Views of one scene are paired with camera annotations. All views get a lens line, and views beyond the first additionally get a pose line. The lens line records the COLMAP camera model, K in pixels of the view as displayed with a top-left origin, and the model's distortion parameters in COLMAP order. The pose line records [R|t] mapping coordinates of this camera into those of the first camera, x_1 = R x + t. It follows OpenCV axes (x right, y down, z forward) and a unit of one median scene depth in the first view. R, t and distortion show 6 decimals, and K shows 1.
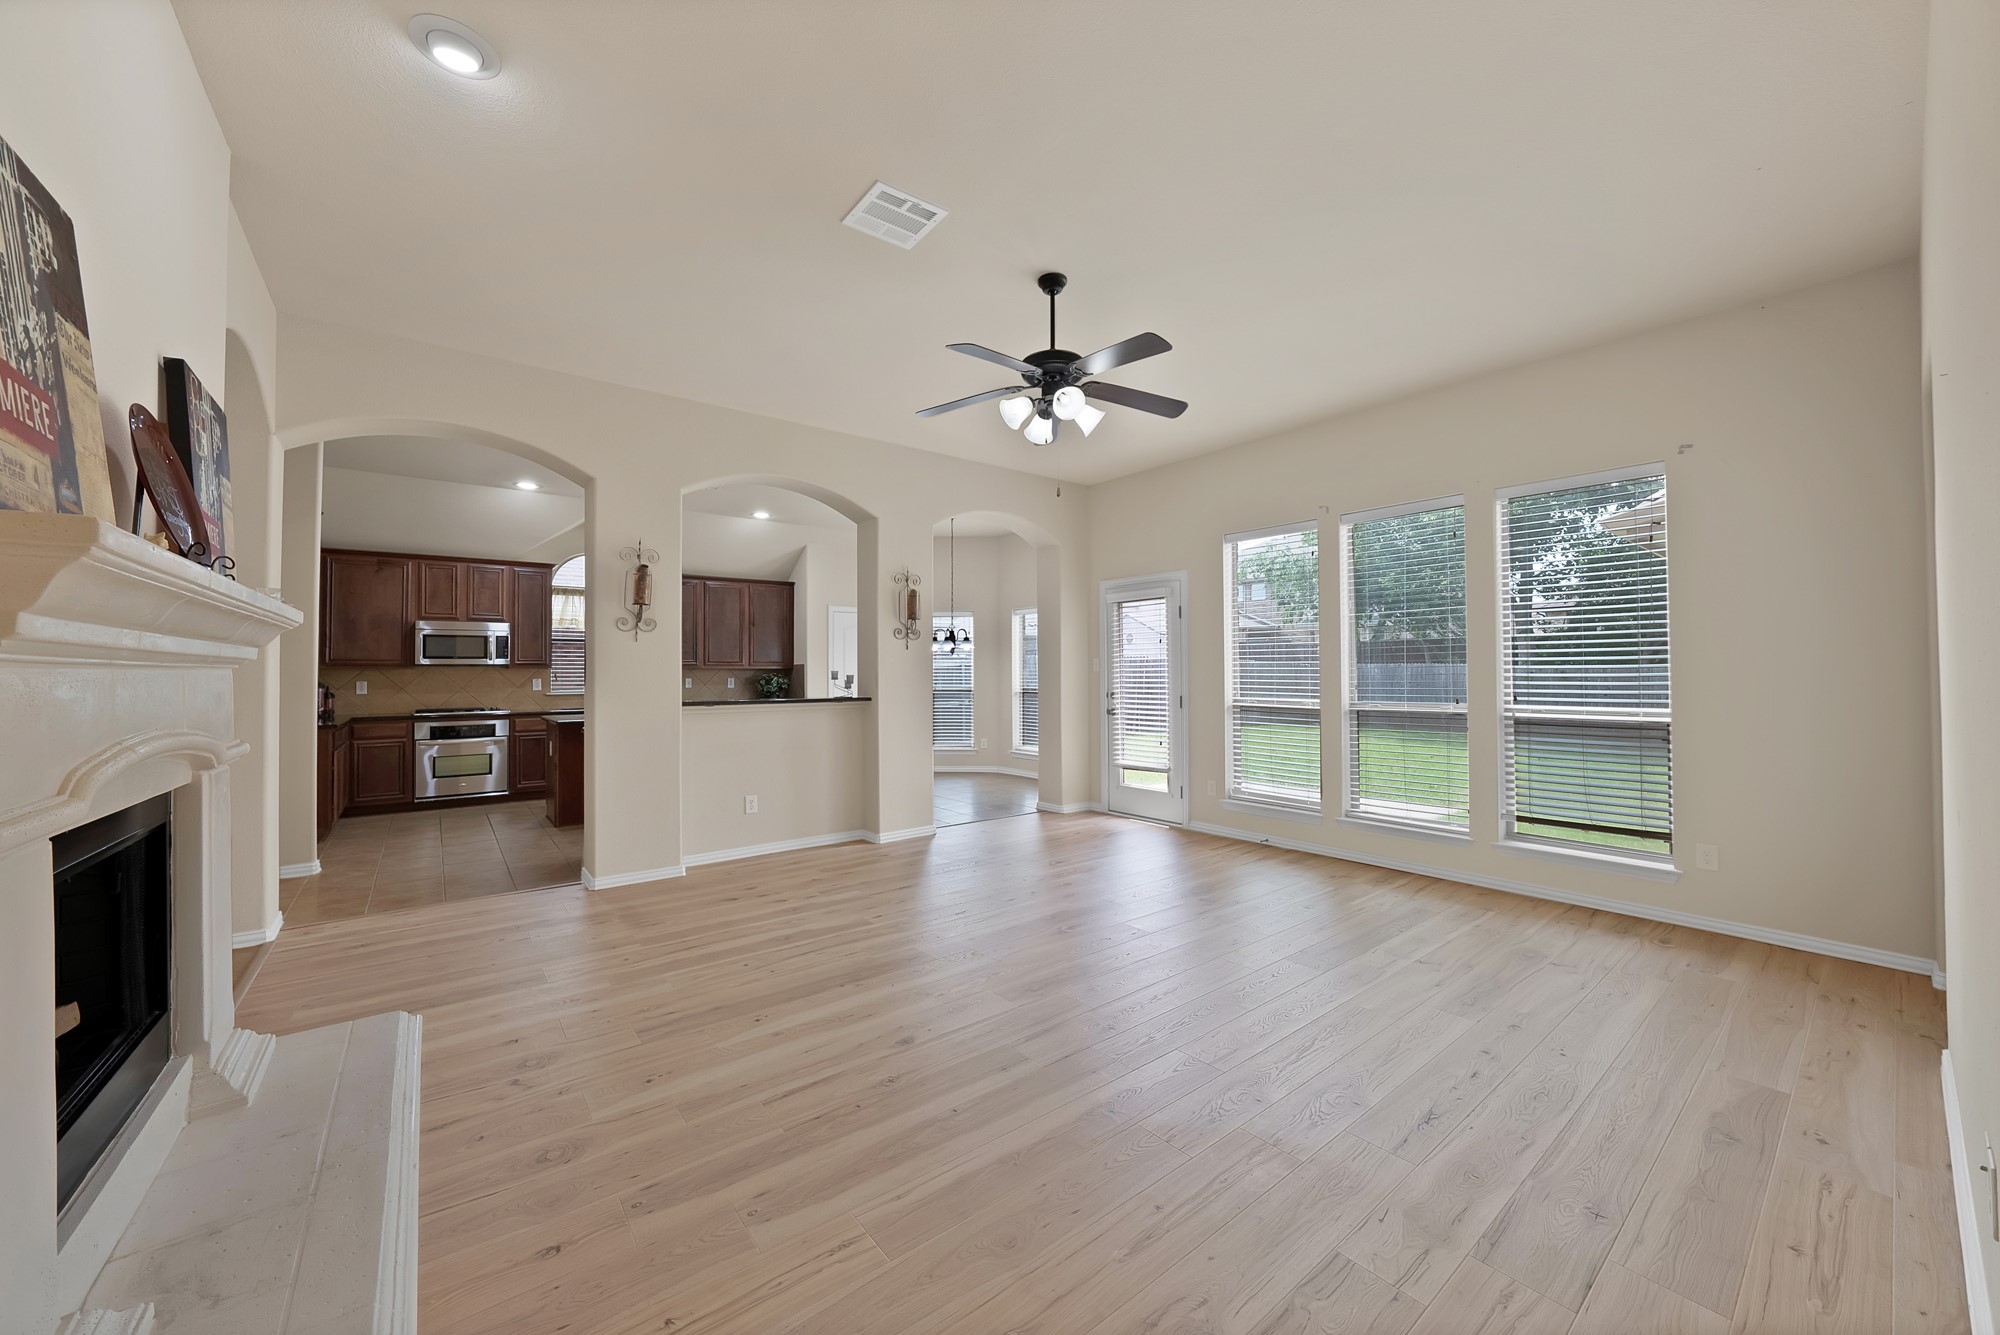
lens RADIAL K [[718.2, 0, 1000.0], [0, 718.2, 667.5], [0, 0, 1]] dist [-0.000408, -0.000033]
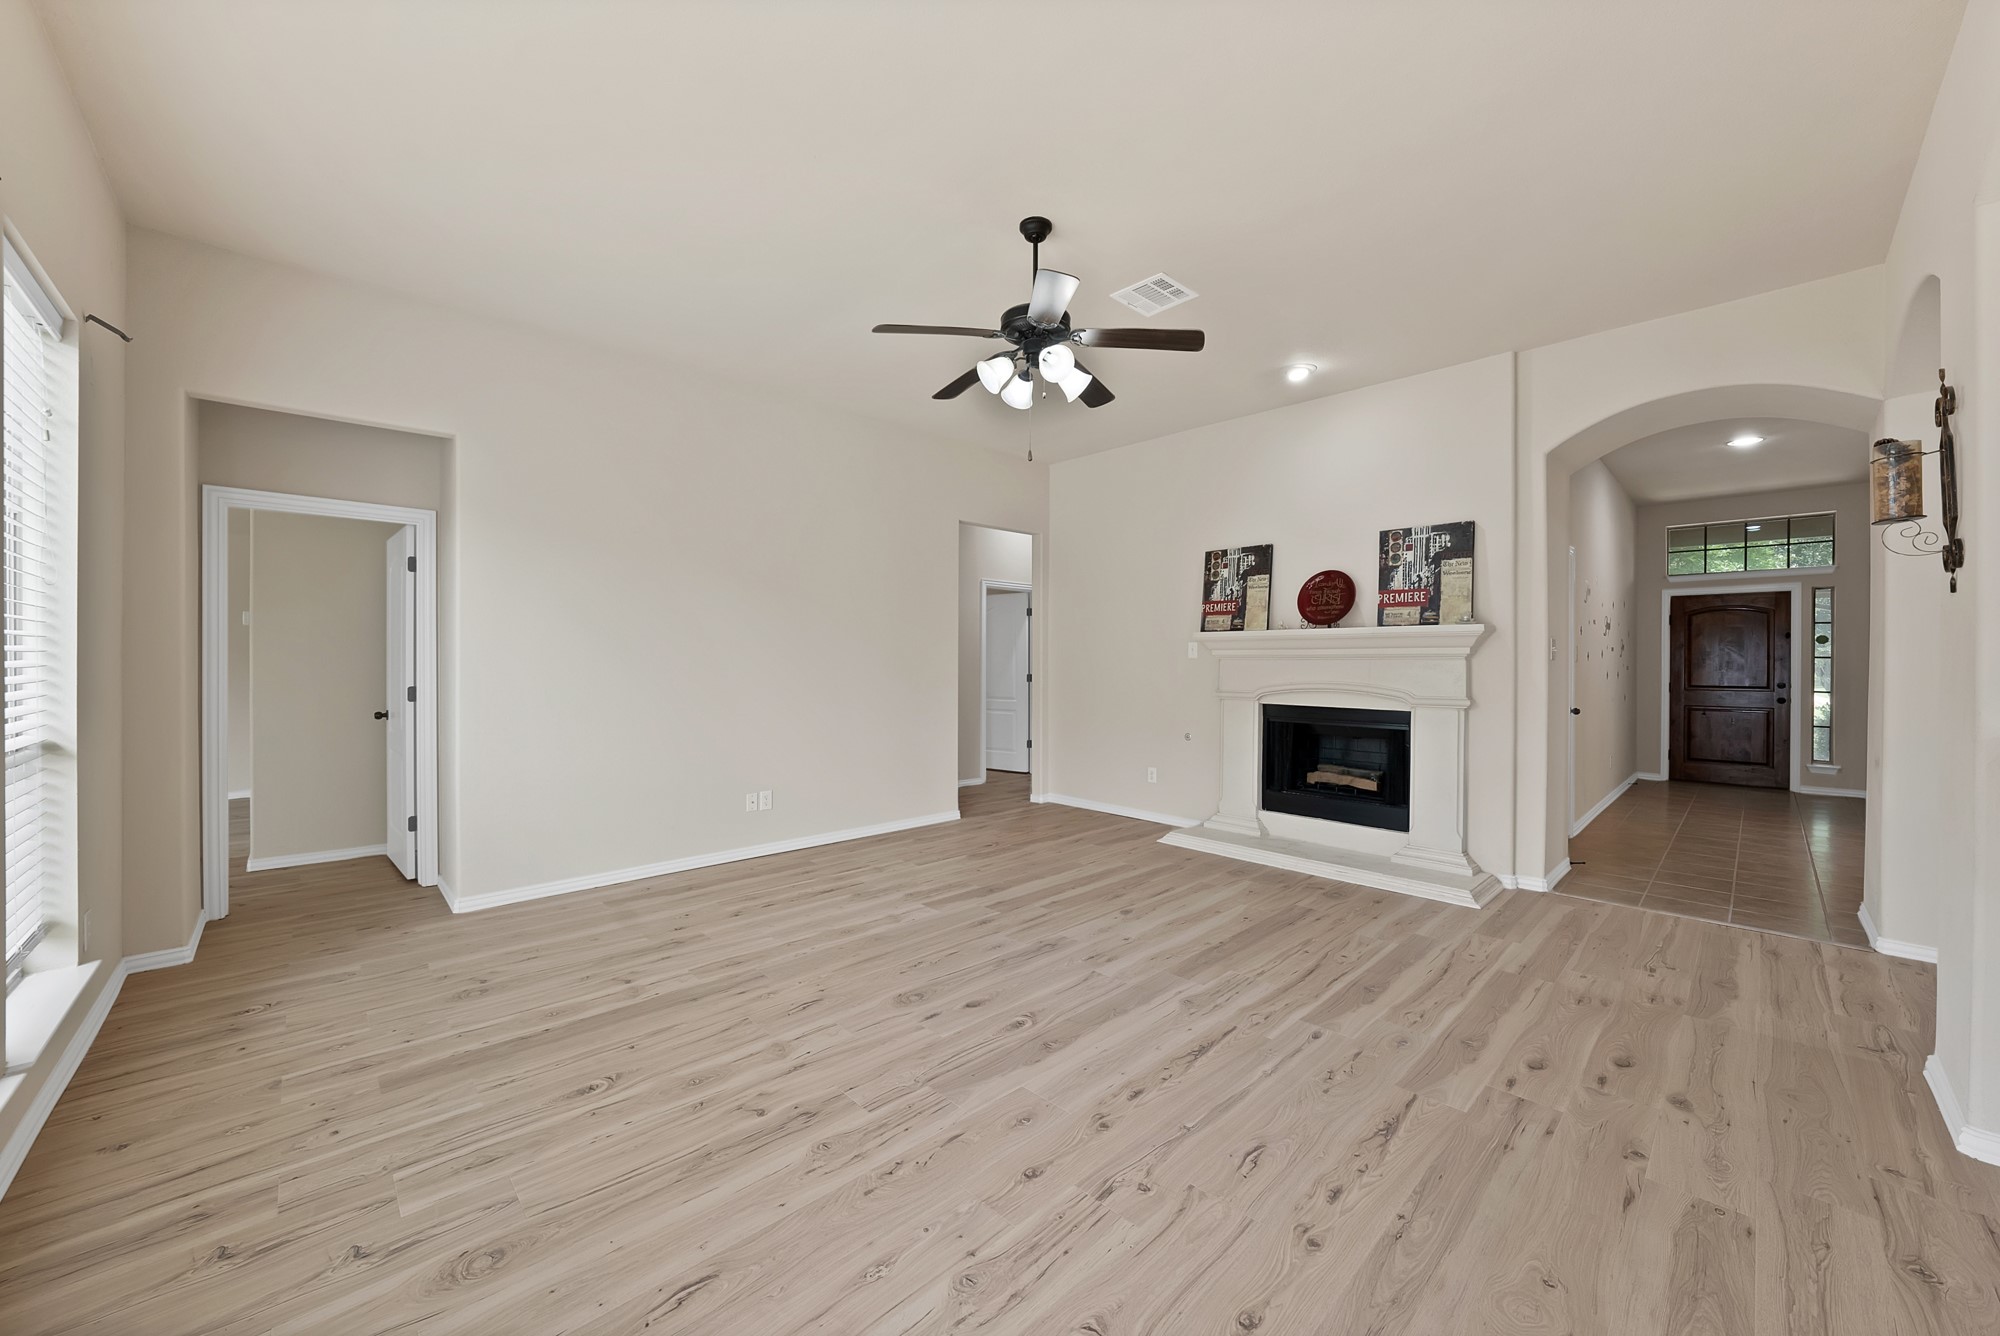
lens RADIAL K [[718.2, 0, 1000.0], [0, 718.2, 668.0], [0, 0, 1]] dist [-0.000408, -0.000033]
pose [[-0.996019, 0.000305, -0.089144, 0.189763], [0.000917, 0.999976, -0.006817, 0.023022], [0.089139, -0.006872, -0.995995, 1.805378]]
